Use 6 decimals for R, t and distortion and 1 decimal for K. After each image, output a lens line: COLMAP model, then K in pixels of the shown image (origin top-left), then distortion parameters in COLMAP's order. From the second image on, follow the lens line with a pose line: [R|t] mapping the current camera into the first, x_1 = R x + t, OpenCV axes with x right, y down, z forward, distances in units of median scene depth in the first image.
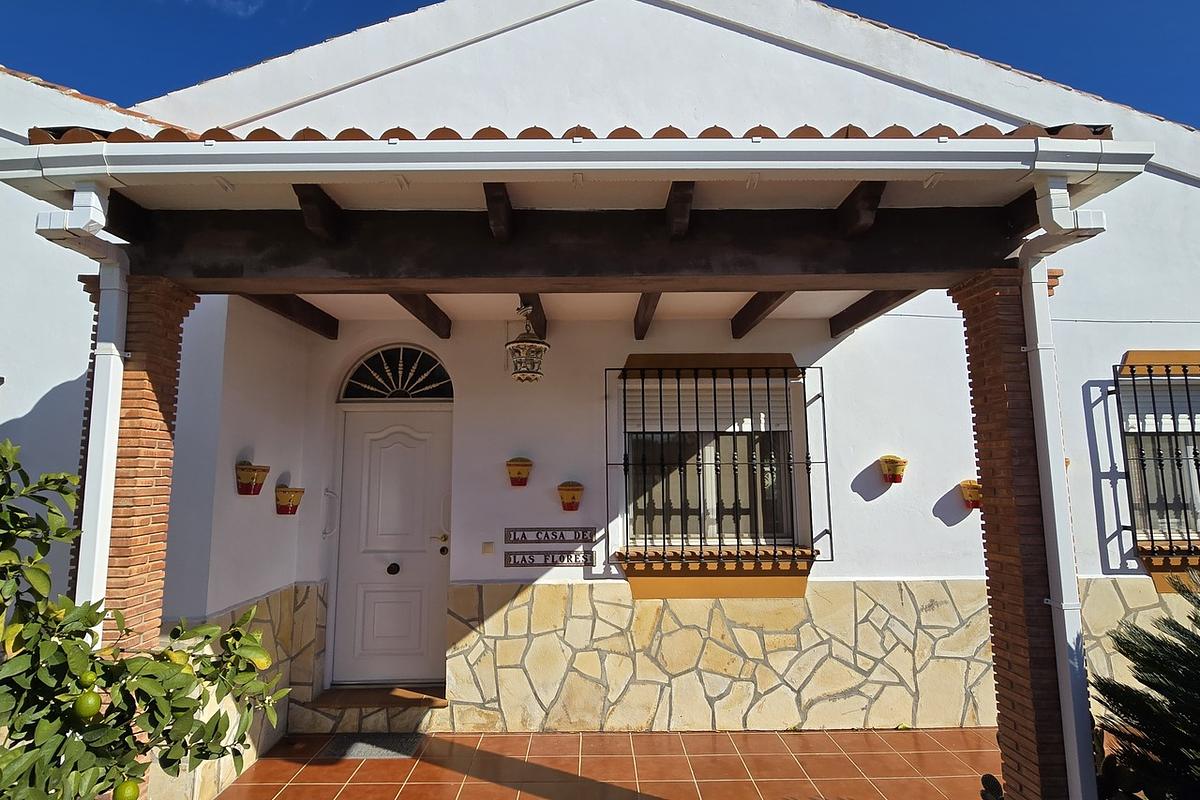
lens RADIAL K [[610.0, 0, 595.8], [0, 610.0, 405.9], [0, 0, 1]] dist [0.002677, 0.000458]
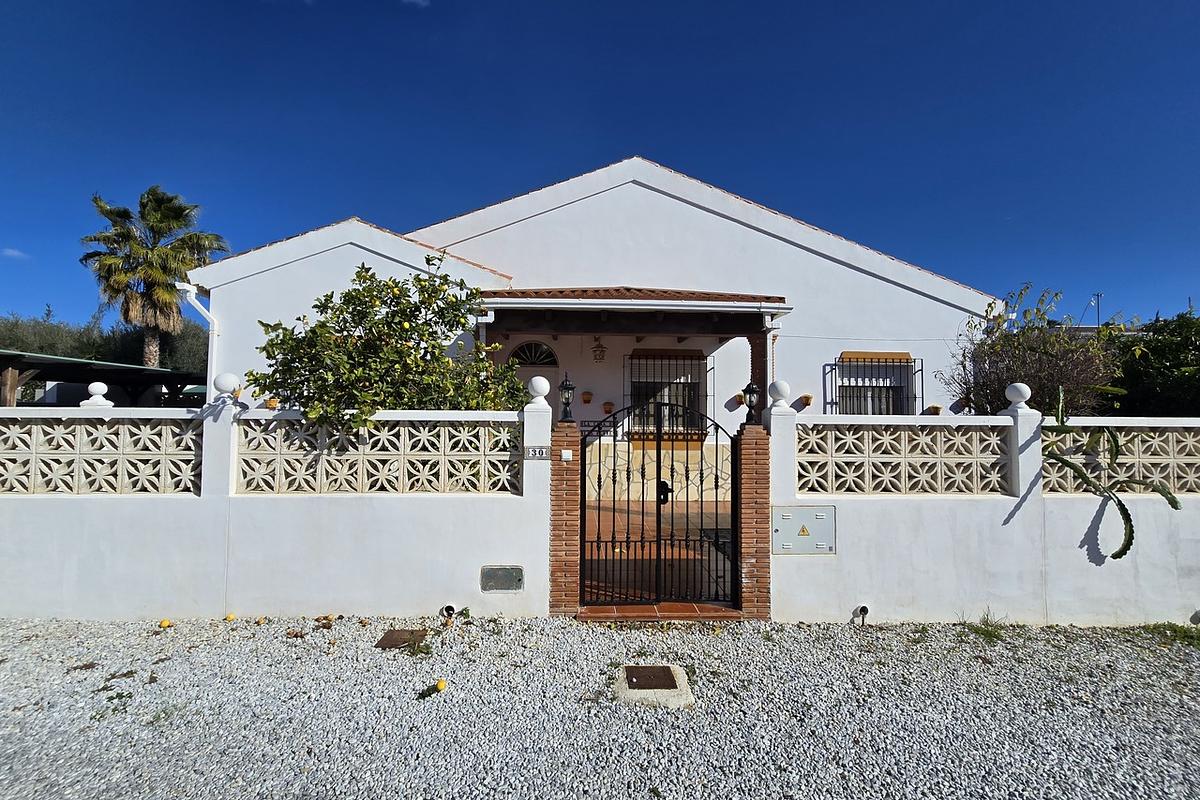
lens RADIAL K [[440.7, 0, 600.0], [0, 440.7, 400.0], [0, 0, 1]] dist [-0.000247, -0.000001]
pose [[0.999218, 0.017382, 0.035523, -0.137240], [-0.020562, 0.995621, 0.091197, -0.041130], [-0.033782, -0.091856, 0.995199, -0.731615]]
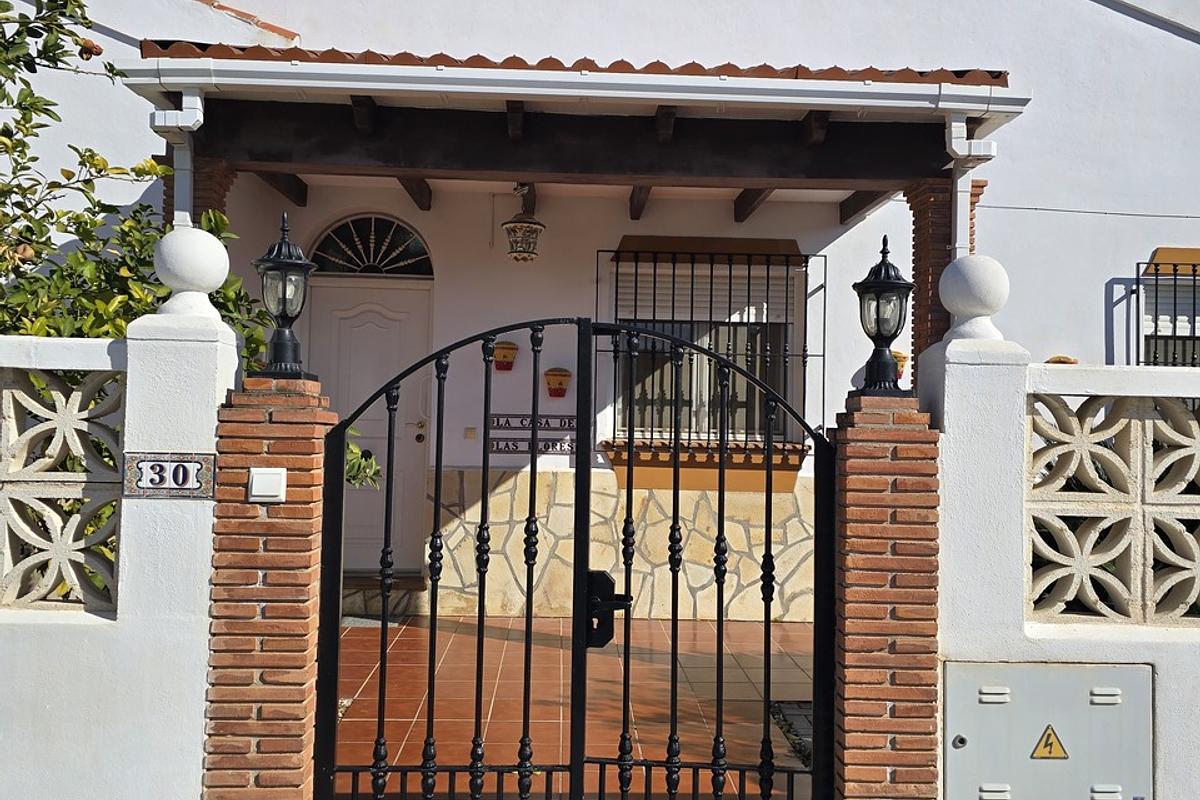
lens RADIAL K [[952.1, 0, 605.2], [0, 952.1, 388.1], [0, 0, 1]] dist [0.134559, -0.193408]
pose [[0.998978, 0.029836, 0.033964, -0.016669], [-0.032794, 0.995388, 0.090150, 0.018387], [-0.031118, -0.091172, 0.995349, -0.503029]]
